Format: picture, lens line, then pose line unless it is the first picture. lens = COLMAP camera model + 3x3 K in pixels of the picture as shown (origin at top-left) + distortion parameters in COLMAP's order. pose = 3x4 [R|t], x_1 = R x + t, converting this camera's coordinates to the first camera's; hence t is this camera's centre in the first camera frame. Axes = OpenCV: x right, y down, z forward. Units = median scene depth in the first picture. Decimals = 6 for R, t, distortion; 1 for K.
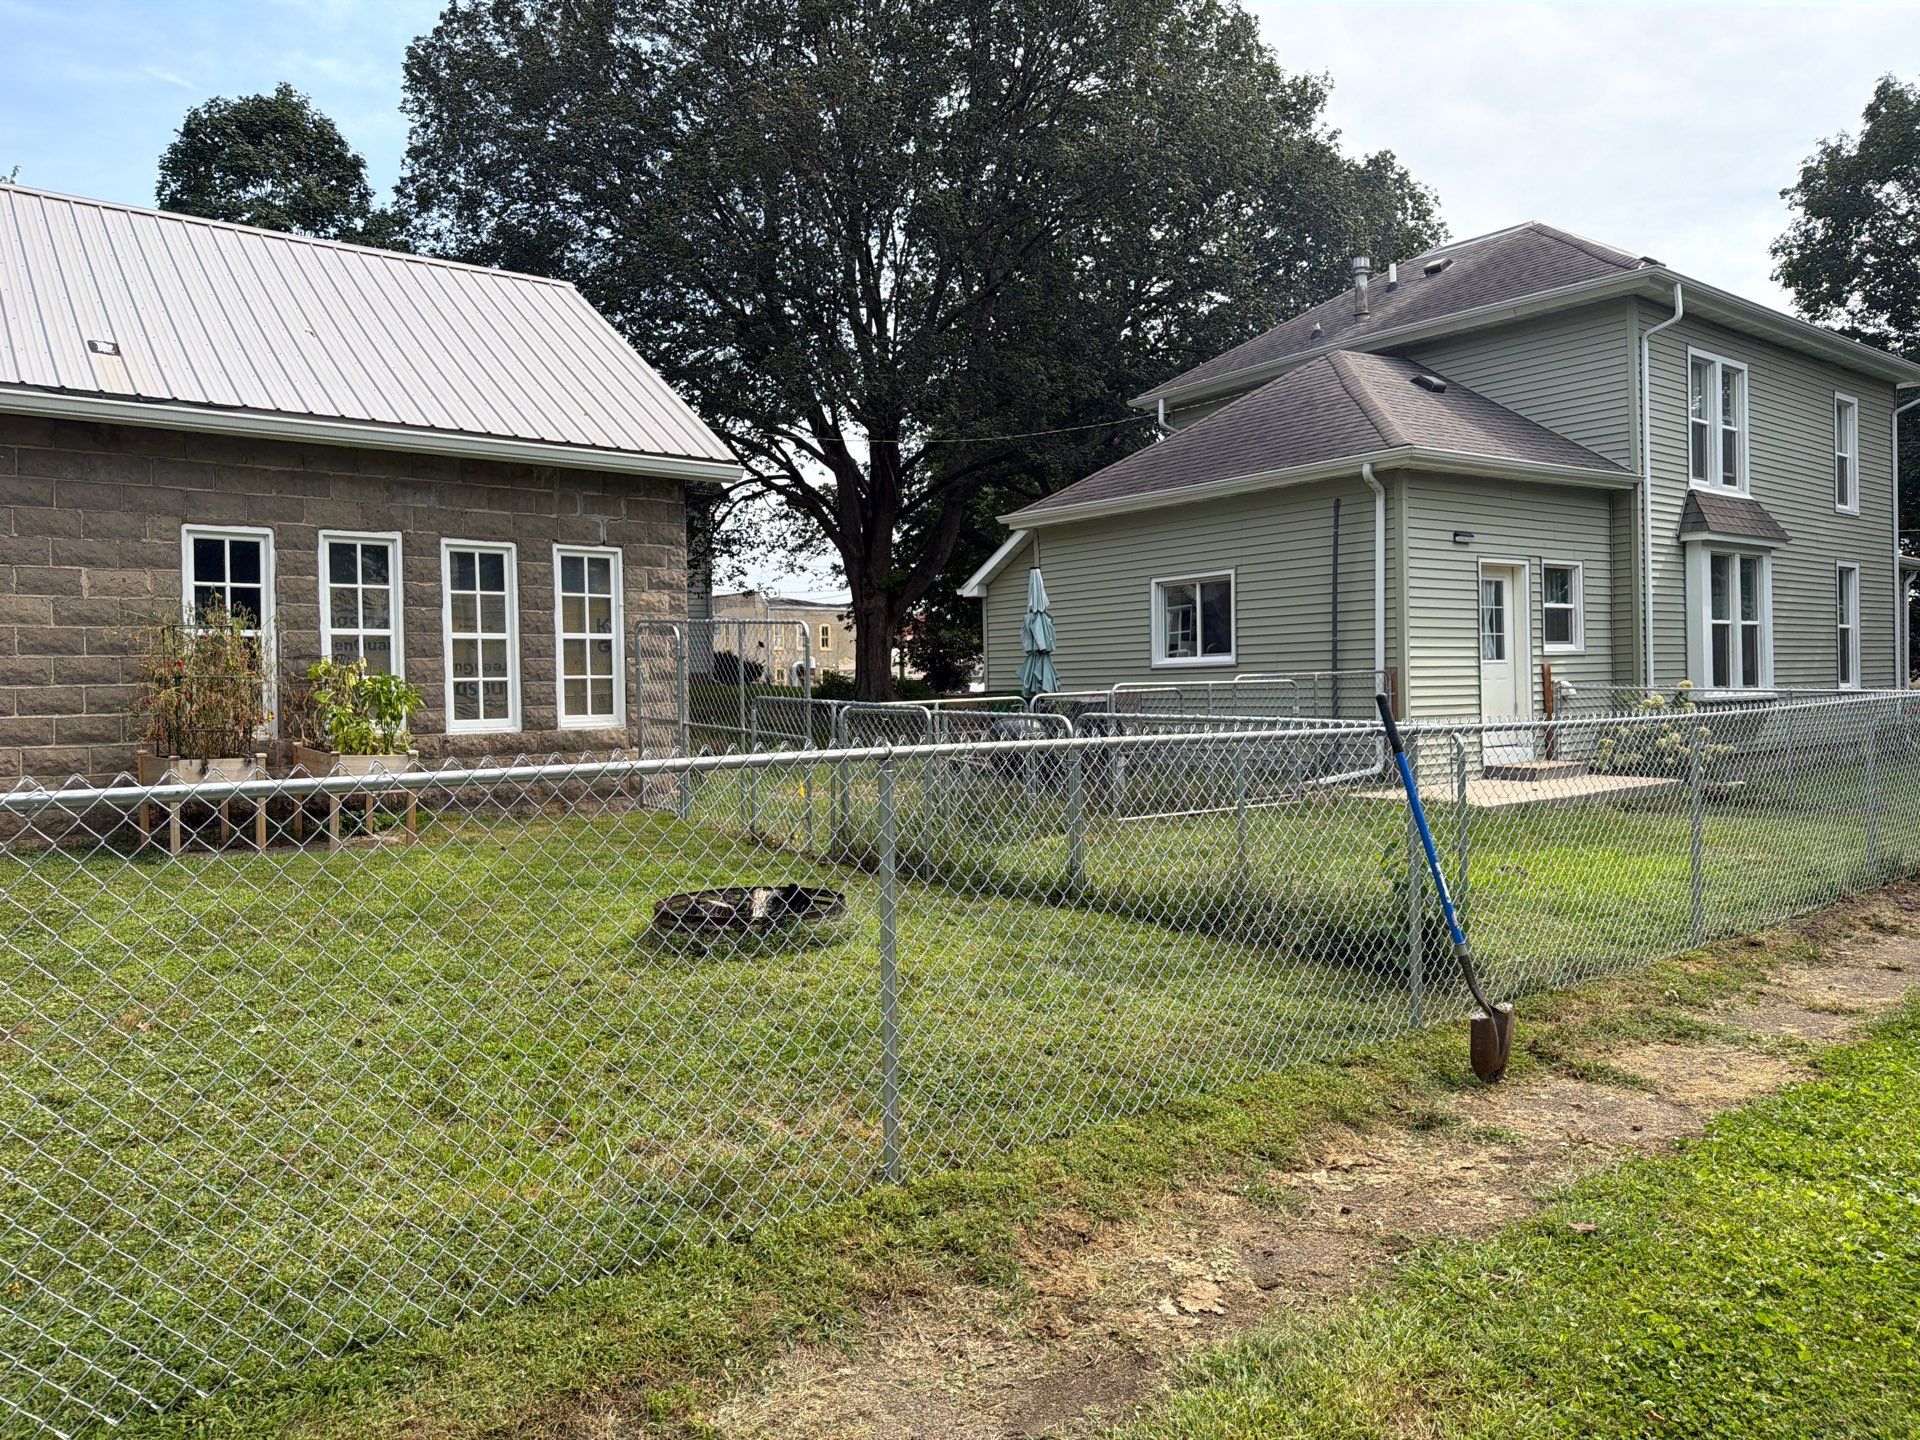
lens RADIAL K [[1338.6, 0, 963.0], [0, 1338.6, 708.0], [0, 0, 1]] dist [0.027918, -0.044901]
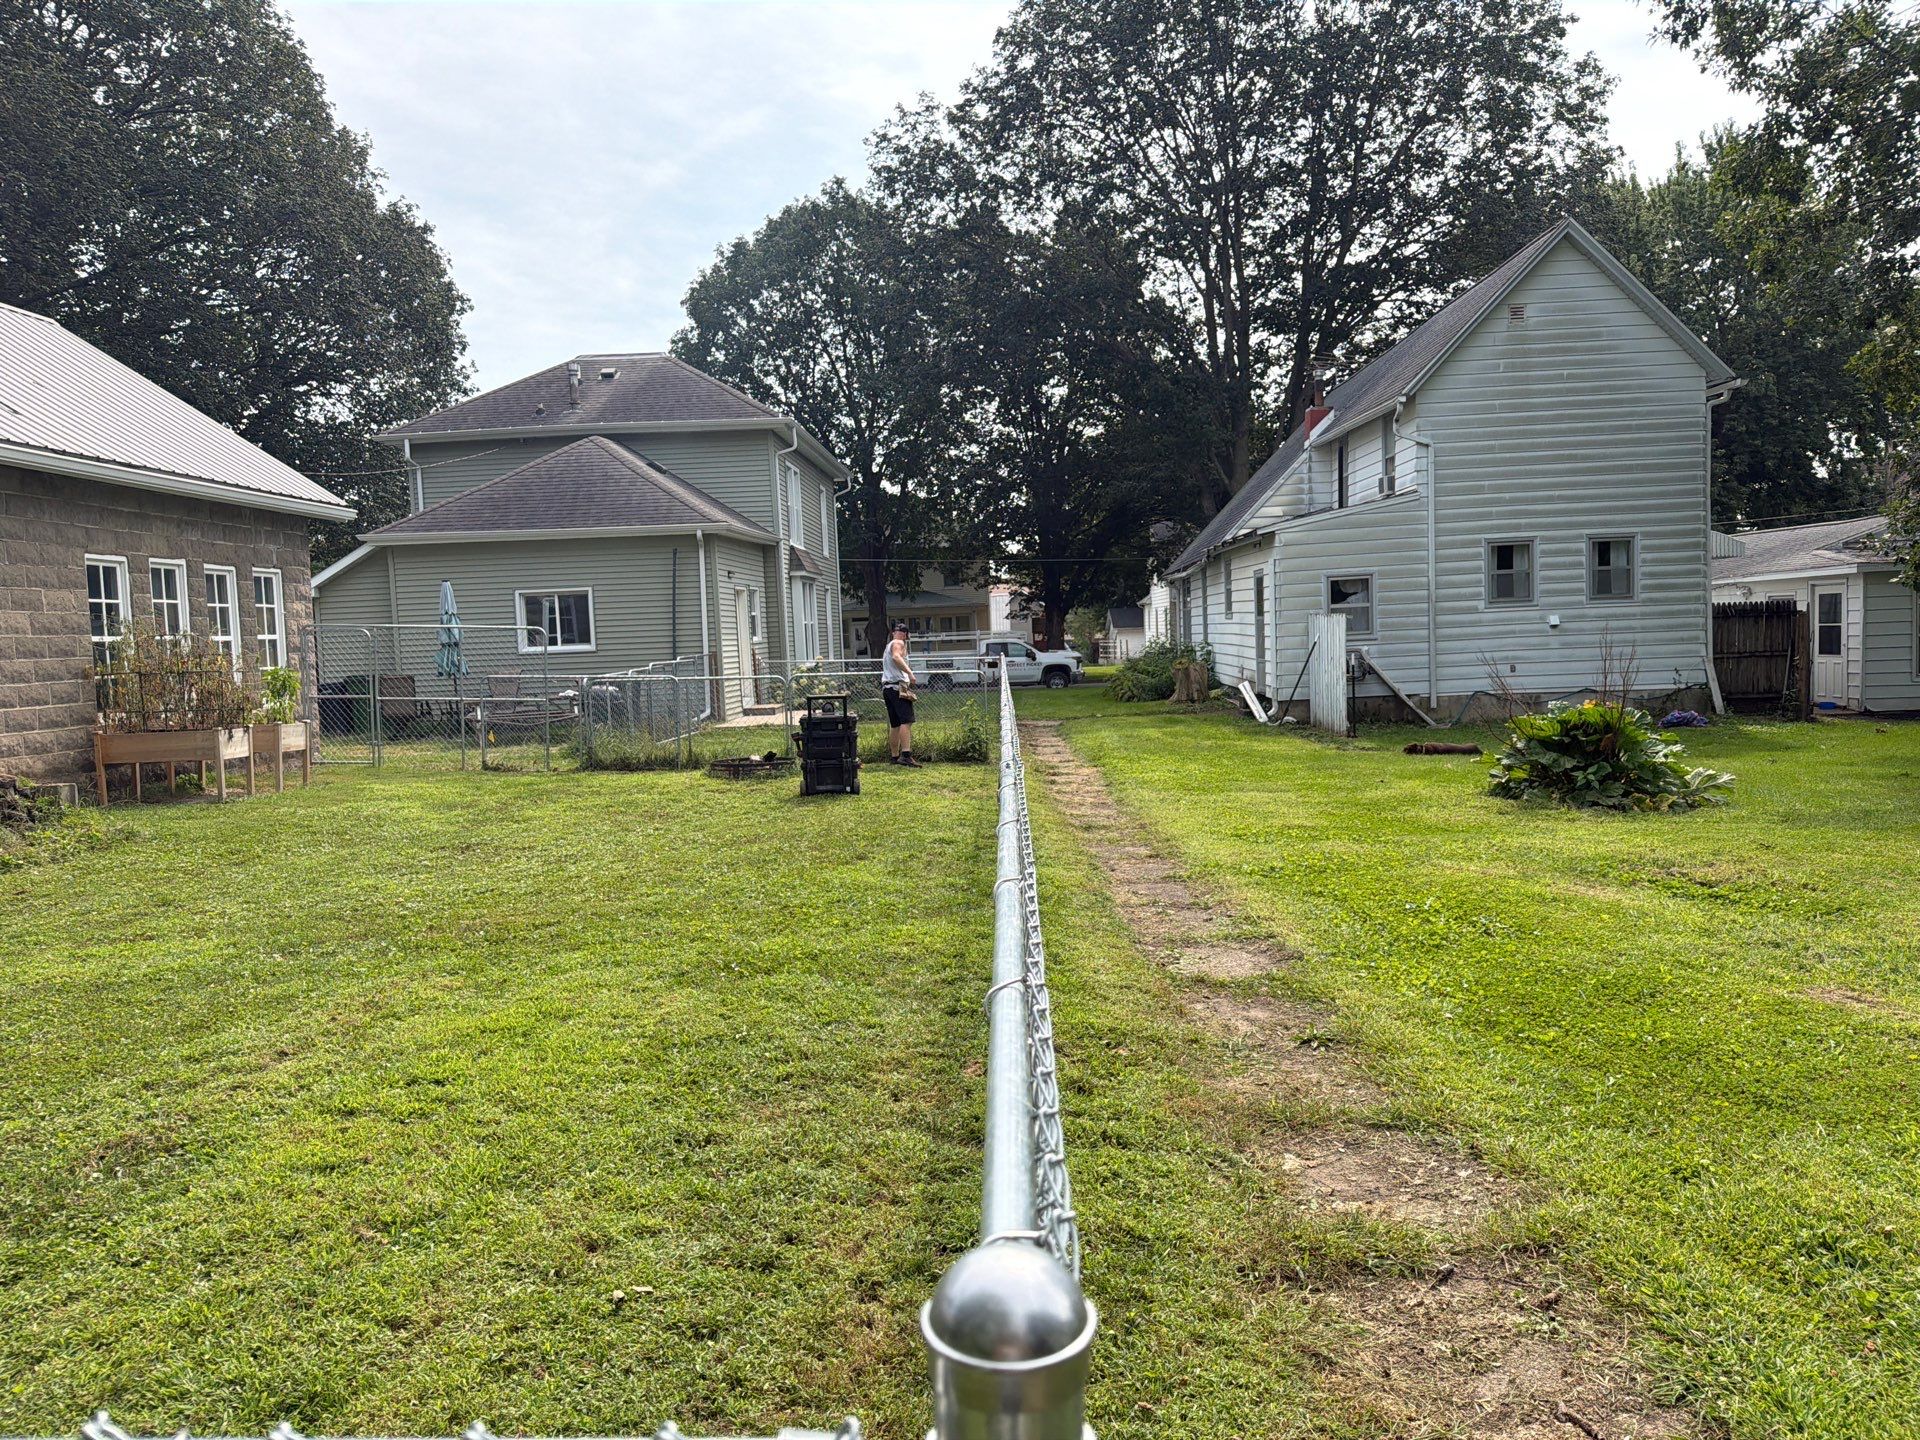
lens RADIAL K [[1338.6, 0, 963.3], [0, 1338.6, 733.1], [0, 0, 1]] dist [0.027918, -0.044901]
pose [[0.650670, -0.062865, 0.756754, -0.667168], [0.038932, 0.998018, 0.049434, 0.001049], [-0.758362, -0.002703, 0.651828, -0.298207]]
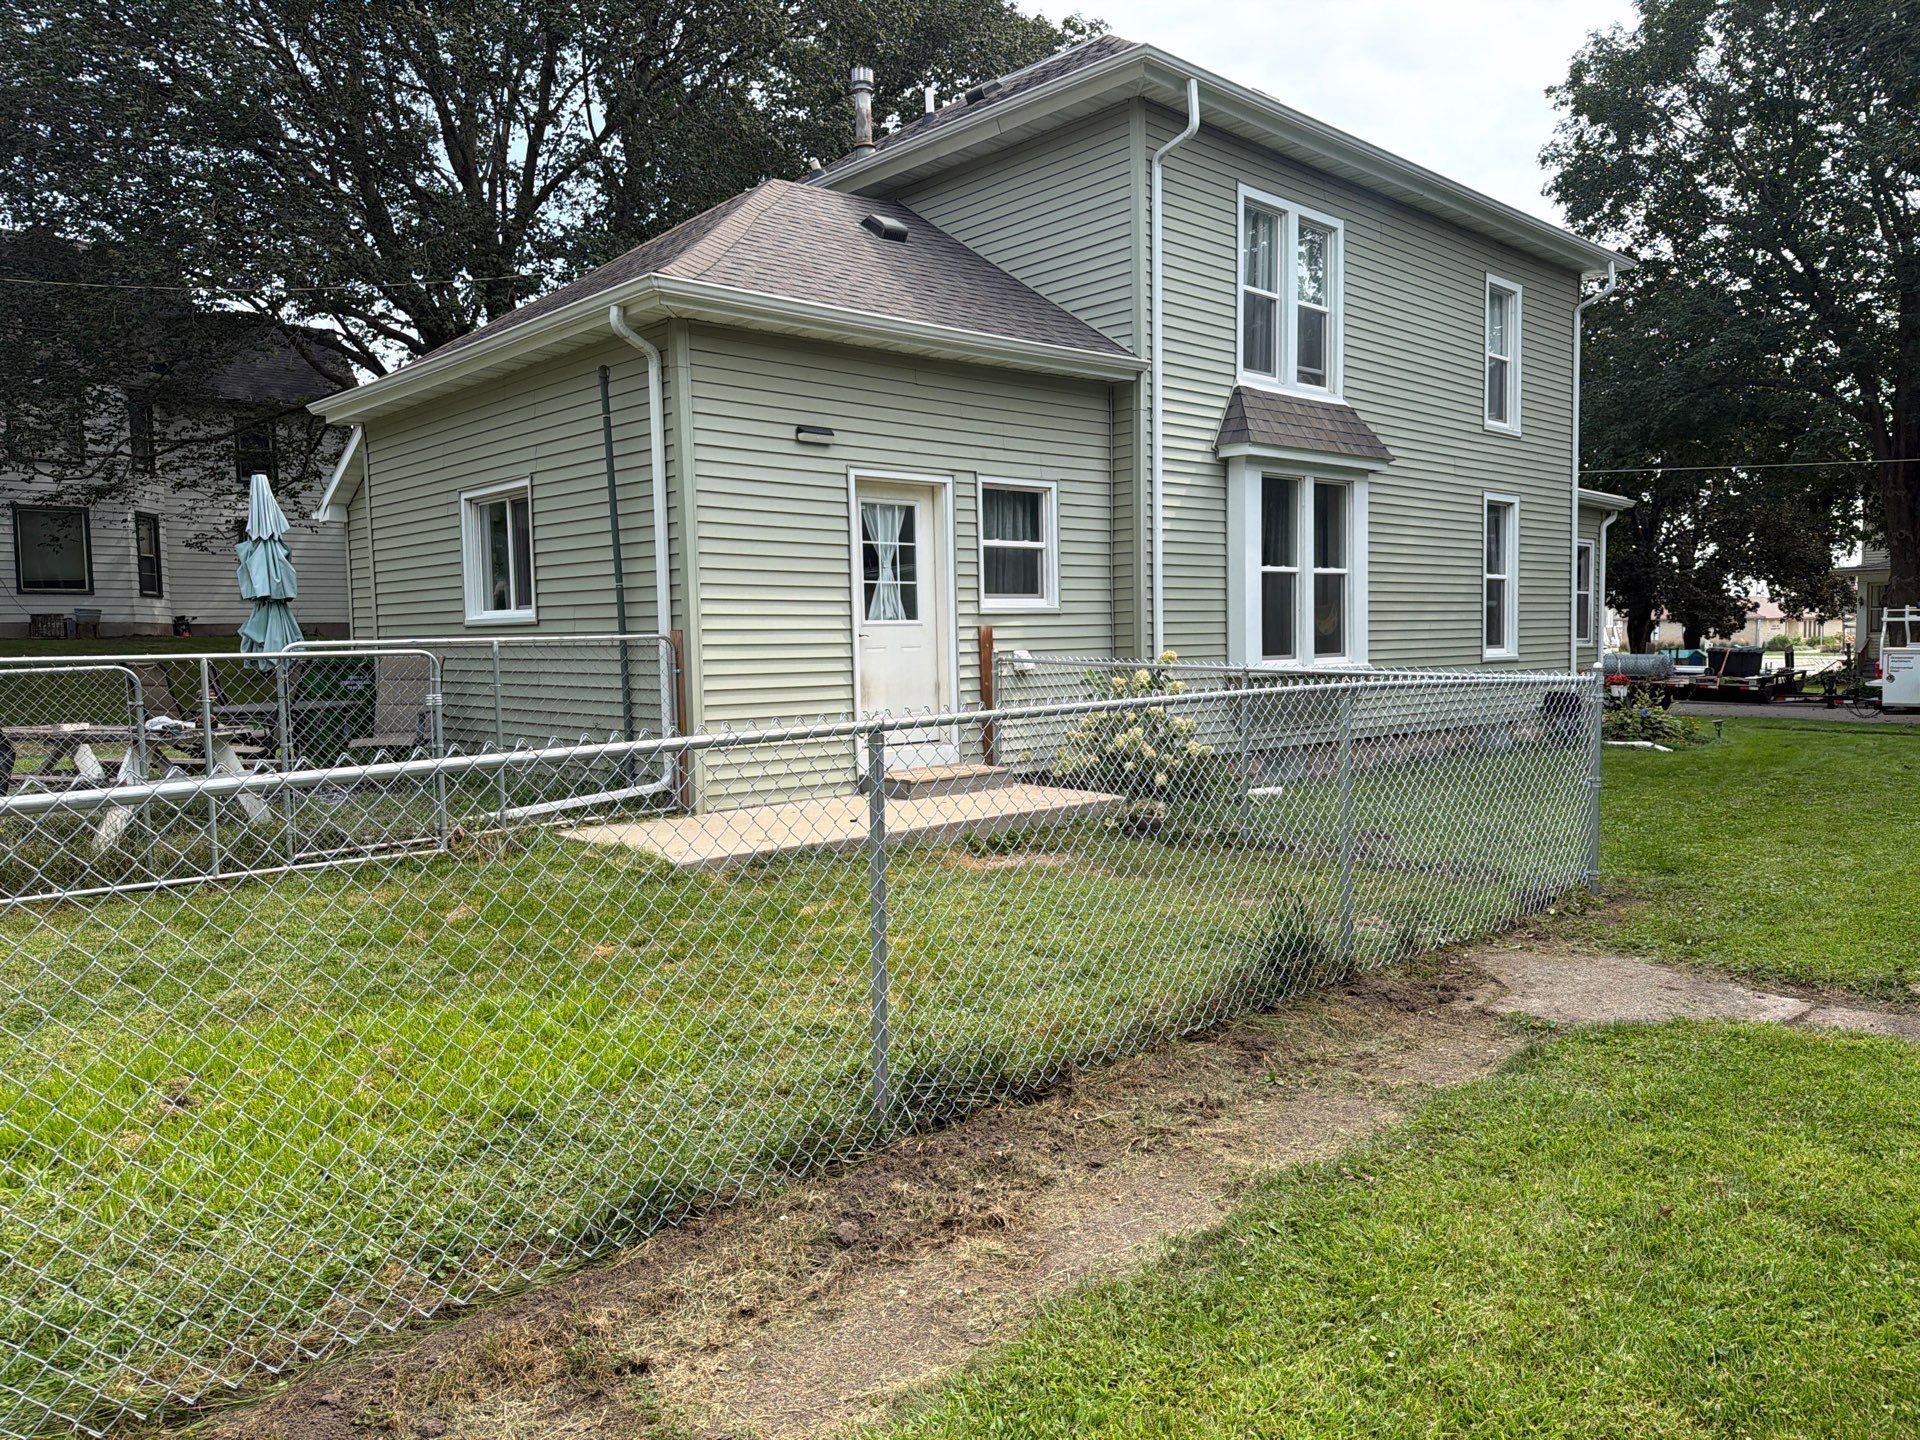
lens RADIAL K [[1338.6, 0, 954.8], [0, 1338.6, 717.2], [0, 0, 1]] dist [0.027918, -0.044901]
pose [[0.996680, 0.001774, 0.081397, 0.354495], [-0.005573, 0.998904, 0.046465, -0.017440], [-0.081225, -0.046764, 0.995598, 0.301963]]
